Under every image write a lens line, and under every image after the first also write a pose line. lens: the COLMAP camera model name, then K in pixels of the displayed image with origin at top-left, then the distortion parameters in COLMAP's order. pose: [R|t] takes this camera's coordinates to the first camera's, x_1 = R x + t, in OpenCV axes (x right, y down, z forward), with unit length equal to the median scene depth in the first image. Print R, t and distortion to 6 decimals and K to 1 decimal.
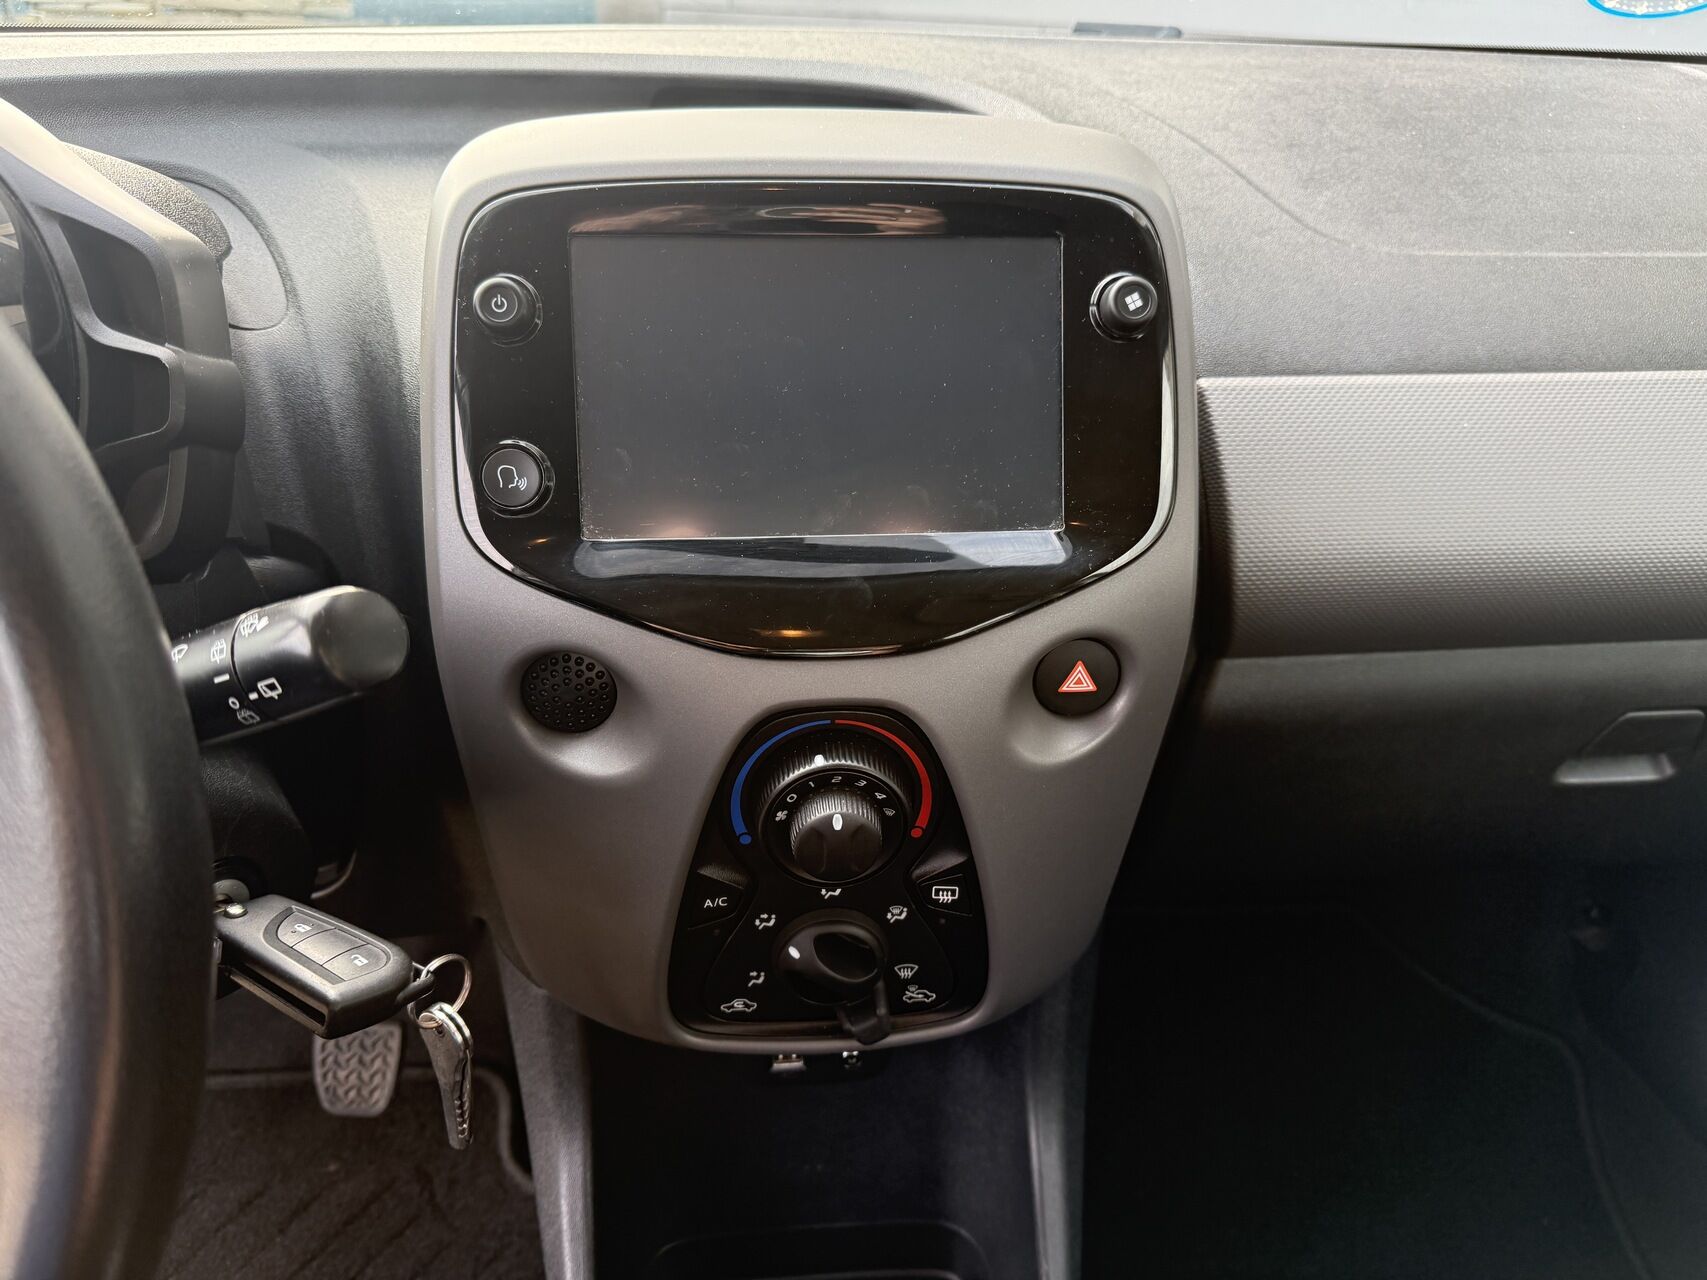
lens RADIAL K [[1191.9, 0, 850.9], [0, 1191.9, 660.2], [0, 0, 1]] dist [0.042953, -0.057246]
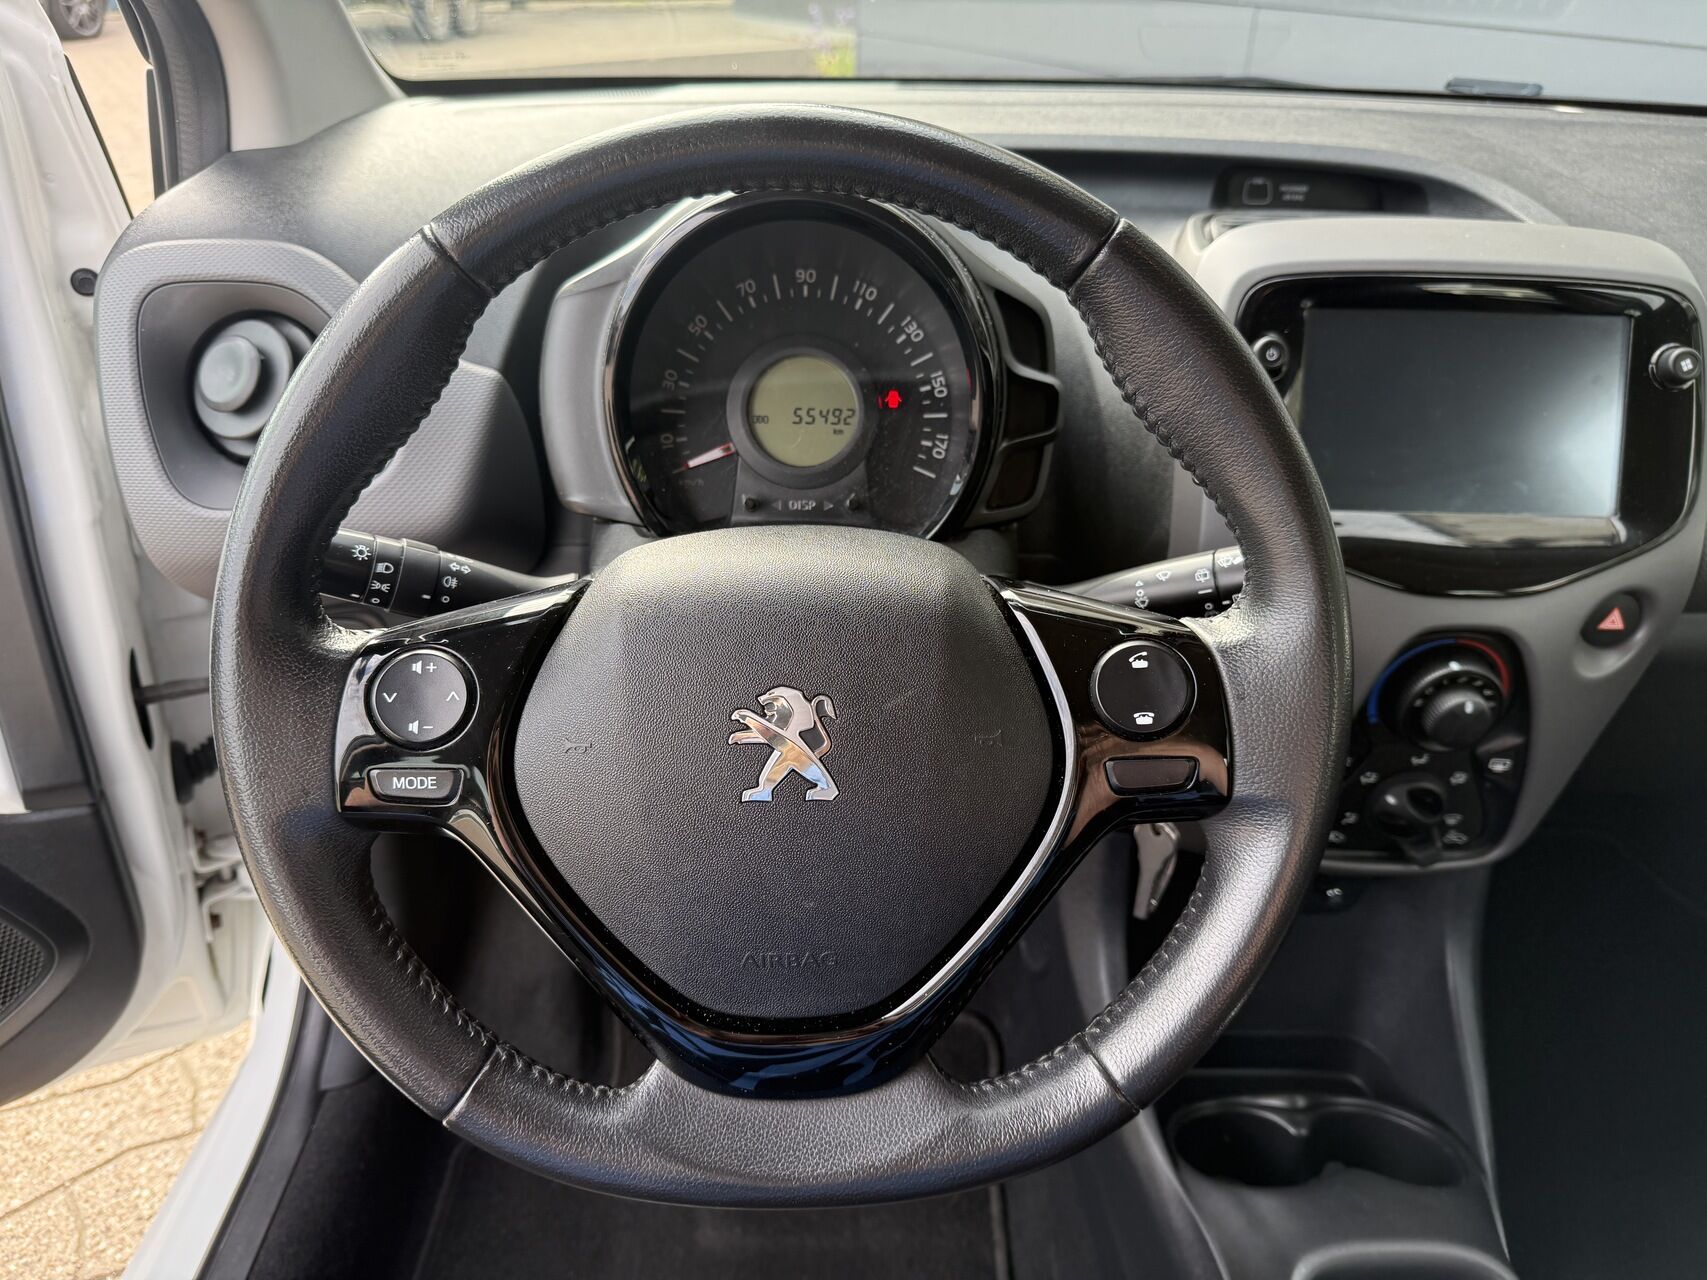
lens RADIAL K [[1191.9, 0, 850.9], [0, 1191.9, 660.2], [0, 0, 1]] dist [0.042953, -0.057246]
pose [[0.997137, 0.044172, -0.061370, -0.617060], [-0.041623, 0.998242, 0.042207, 0.039201], [0.063127, -0.039532, 0.997222, -0.496402]]
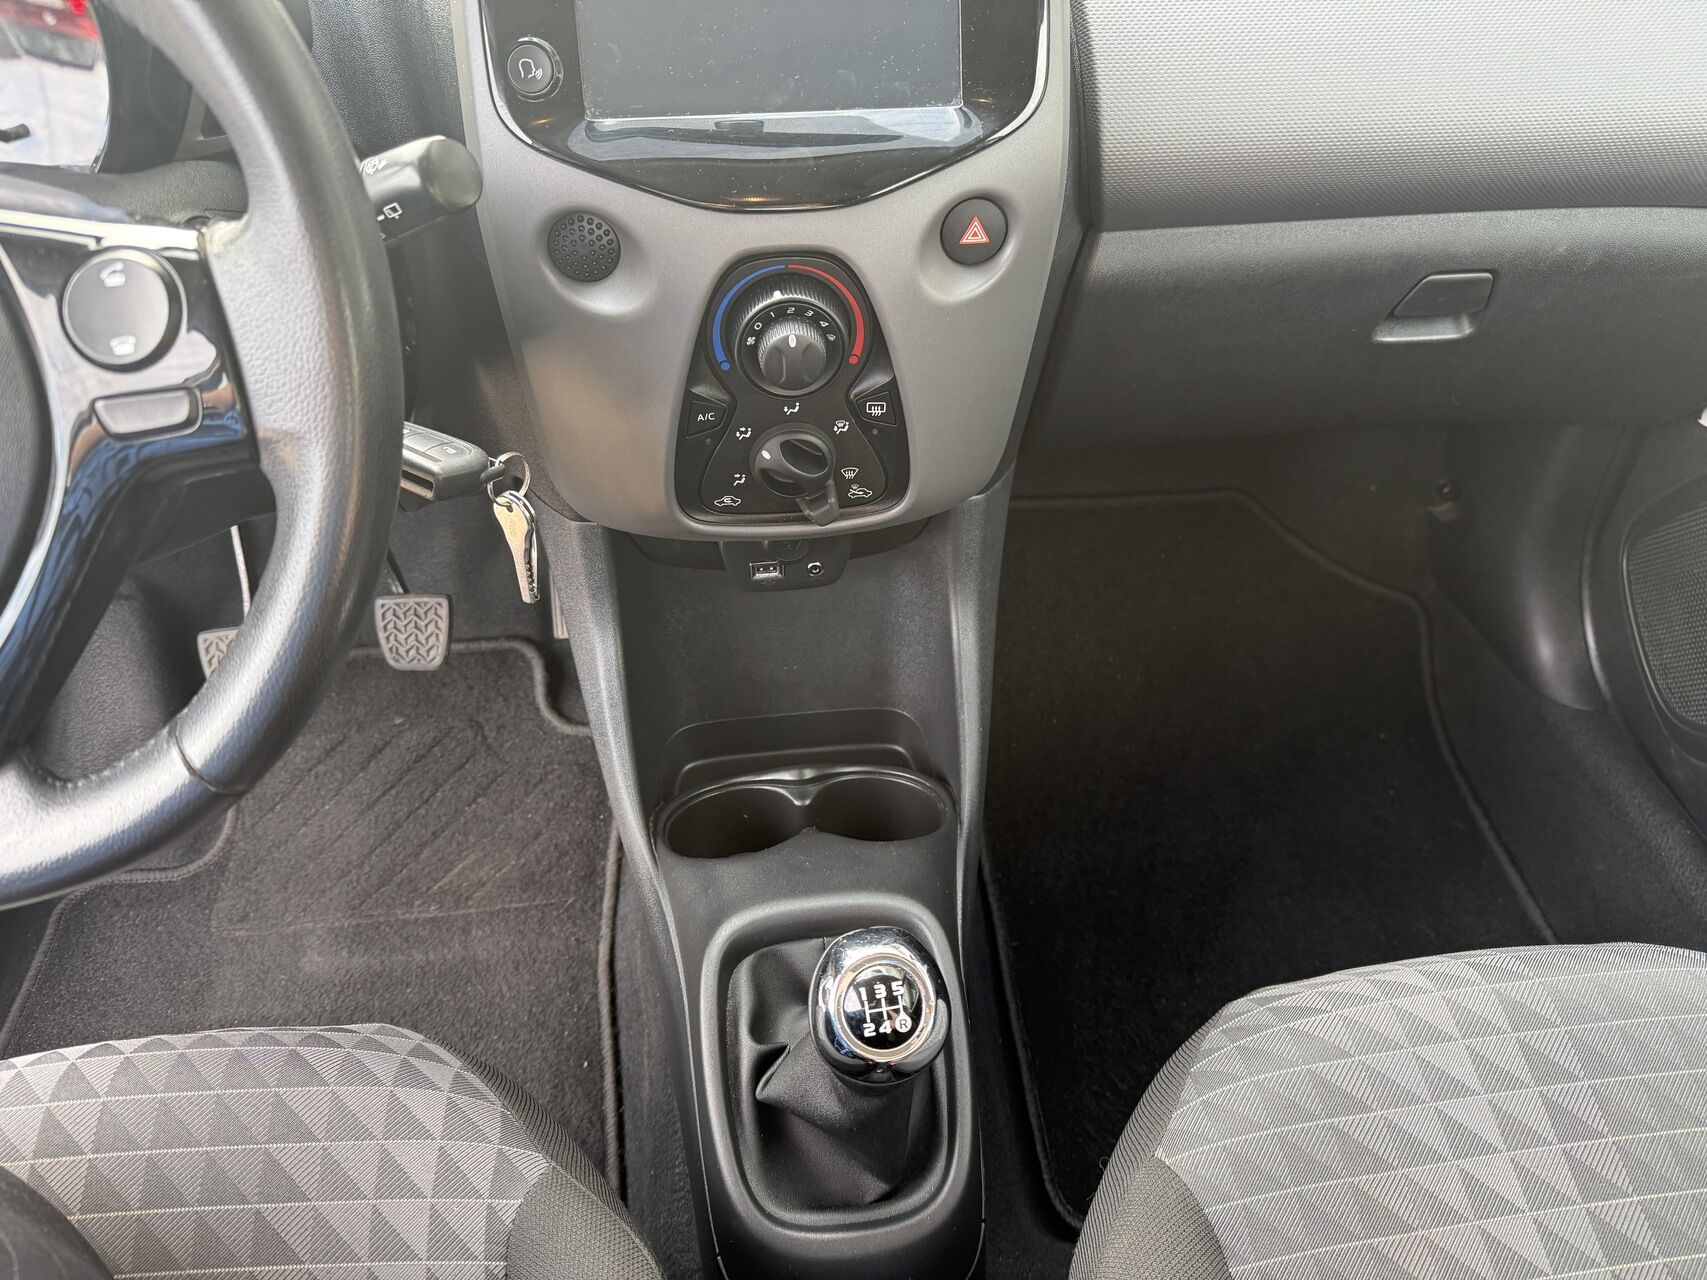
lens RADIAL K [[1177.7, 0, 857.5], [0, 1177.7, 632.6], [0, 0, 1]] dist [0.129934, -0.275948]
pose [[0.999430, -0.026422, 0.020993, 0.022848], [0.020700, 0.971287, 0.237010, 0.123124], [-0.026653, -0.236441, 0.971280, -0.355695]]
